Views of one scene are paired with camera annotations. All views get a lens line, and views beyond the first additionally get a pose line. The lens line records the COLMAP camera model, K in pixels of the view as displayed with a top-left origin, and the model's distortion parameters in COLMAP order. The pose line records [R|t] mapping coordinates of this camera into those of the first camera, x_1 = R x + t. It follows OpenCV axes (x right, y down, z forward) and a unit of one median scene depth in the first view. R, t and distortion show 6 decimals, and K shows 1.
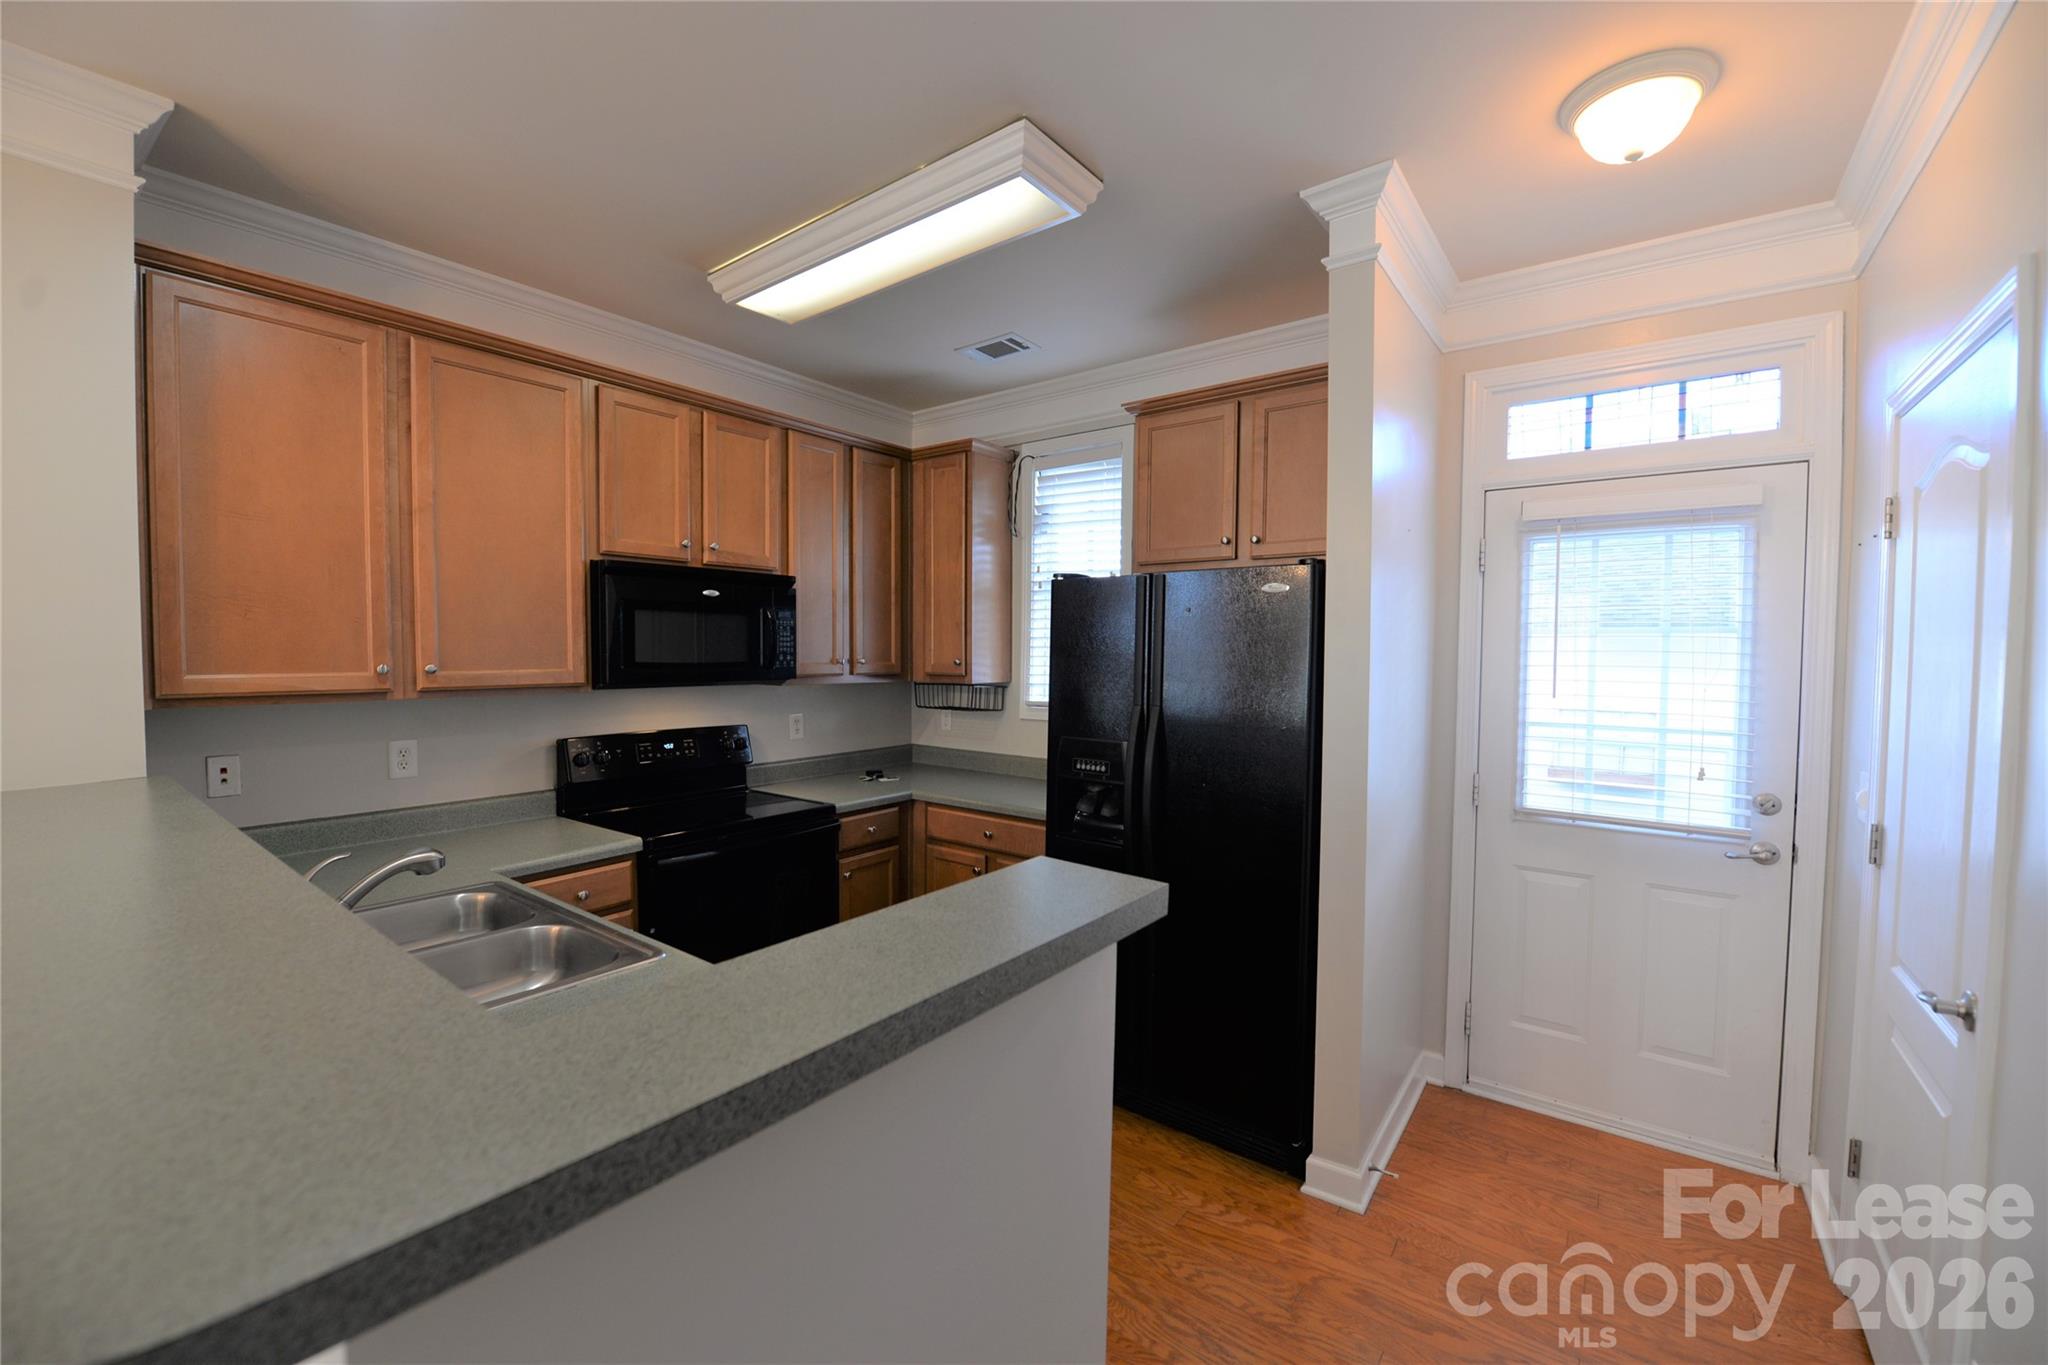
lens RADIAL K [[814.3, 0, 1016.1], [0, 814.3, 672.6], [0, 0, 1]] dist [-0.016134, -0.002494]
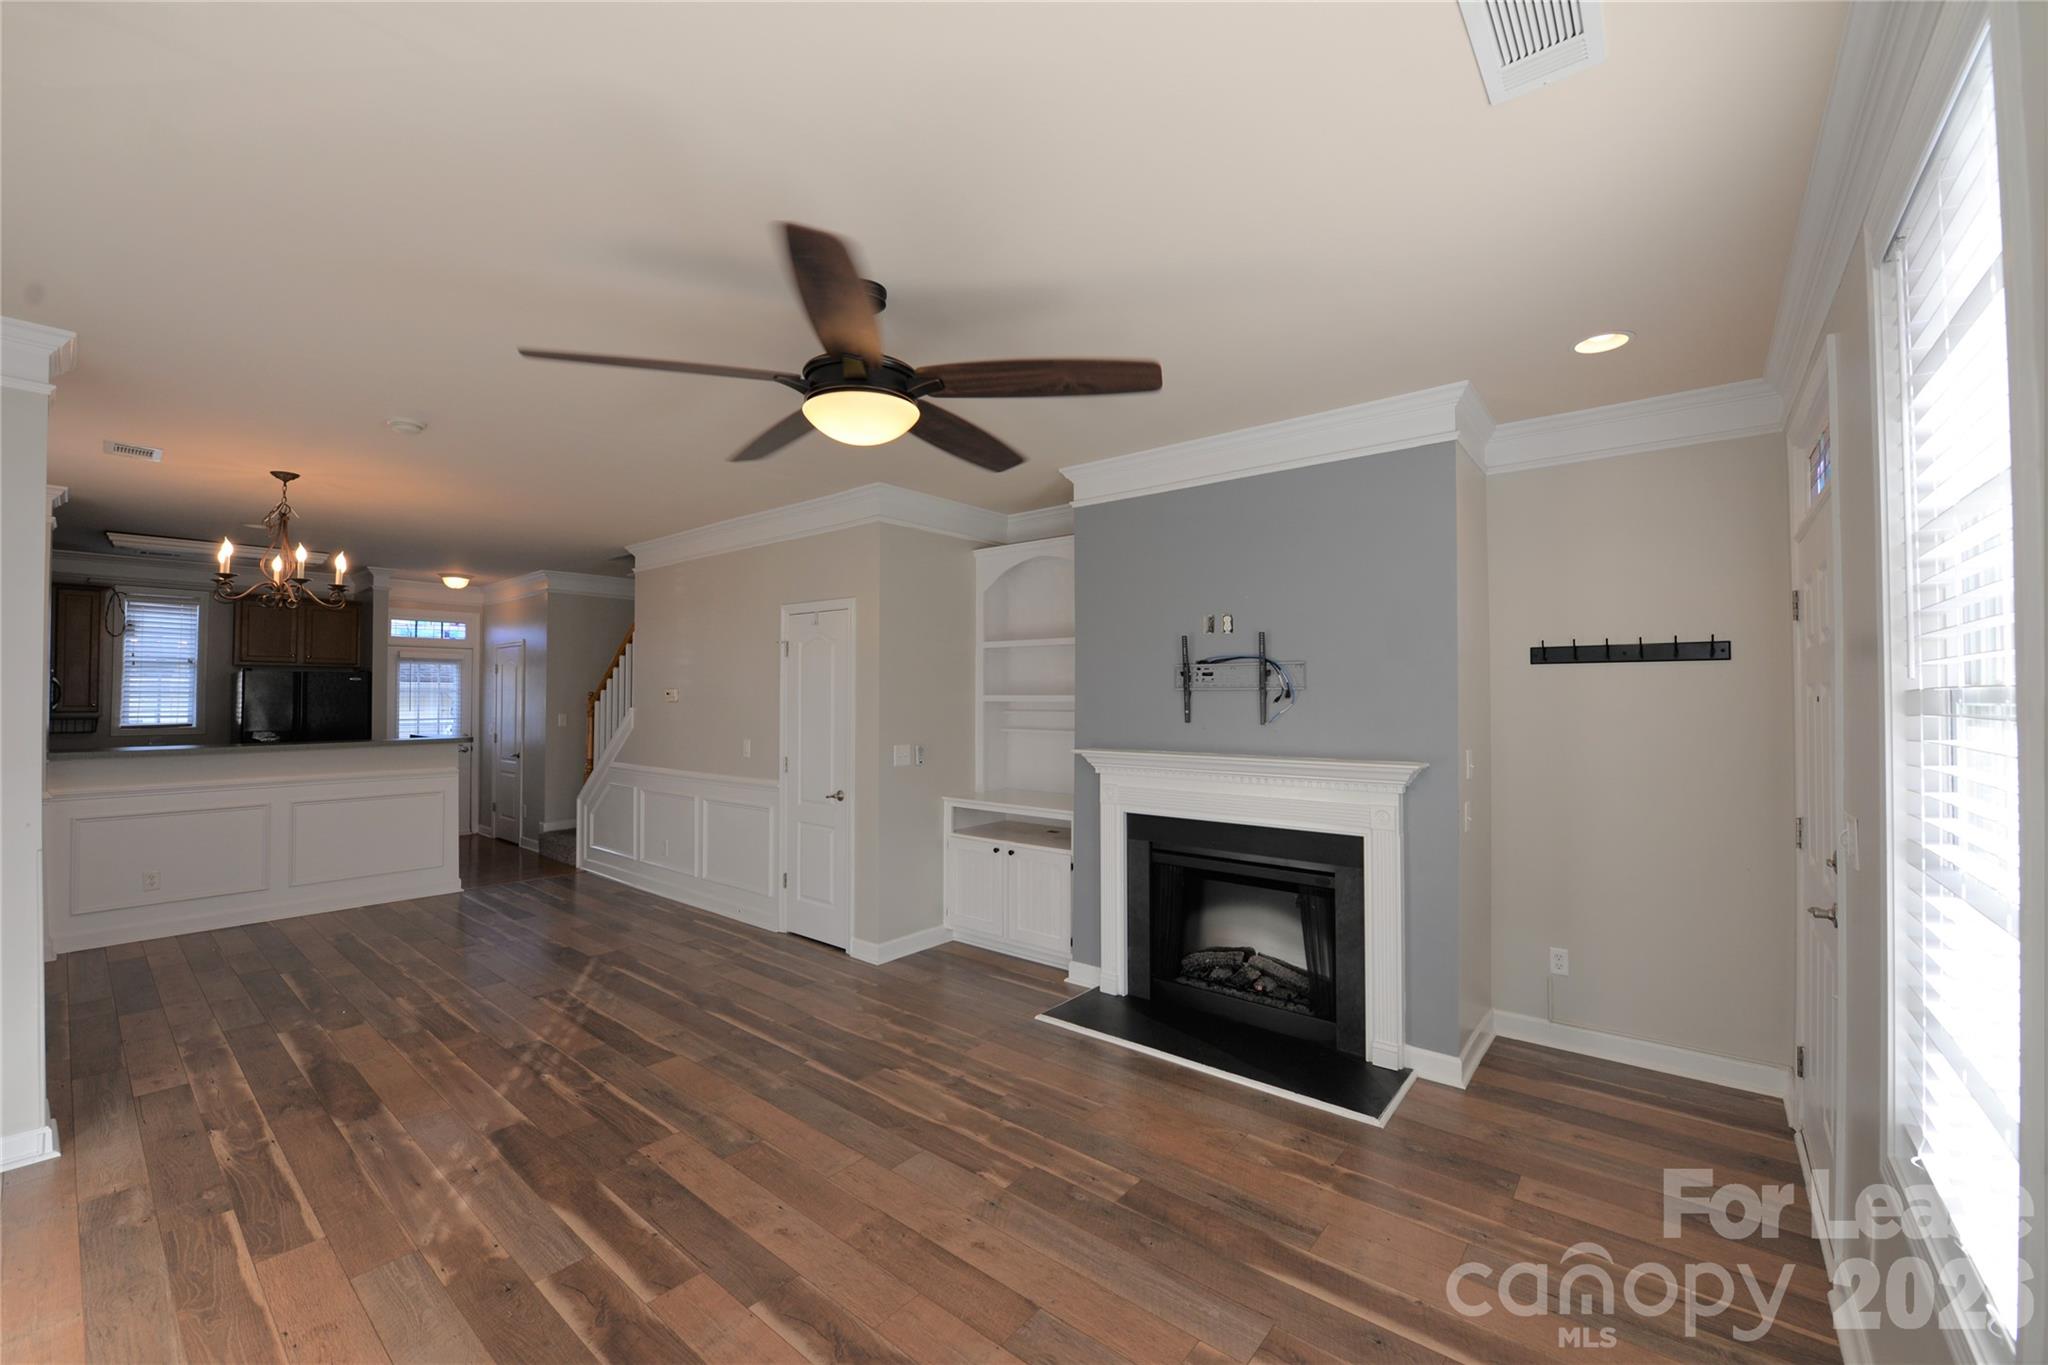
lens RADIAL K [[814.3, 0, 1024.0], [0, 814.3, 681.3], [0, 0, 1]] dist [-0.016134, -0.002494]
pose [[0.038862, 0.009635, 0.999198, -2.414461], [0.028776, 0.999528, -0.010758, 0.016916], [-0.998830, 0.029171, 0.038566, -1.566662]]
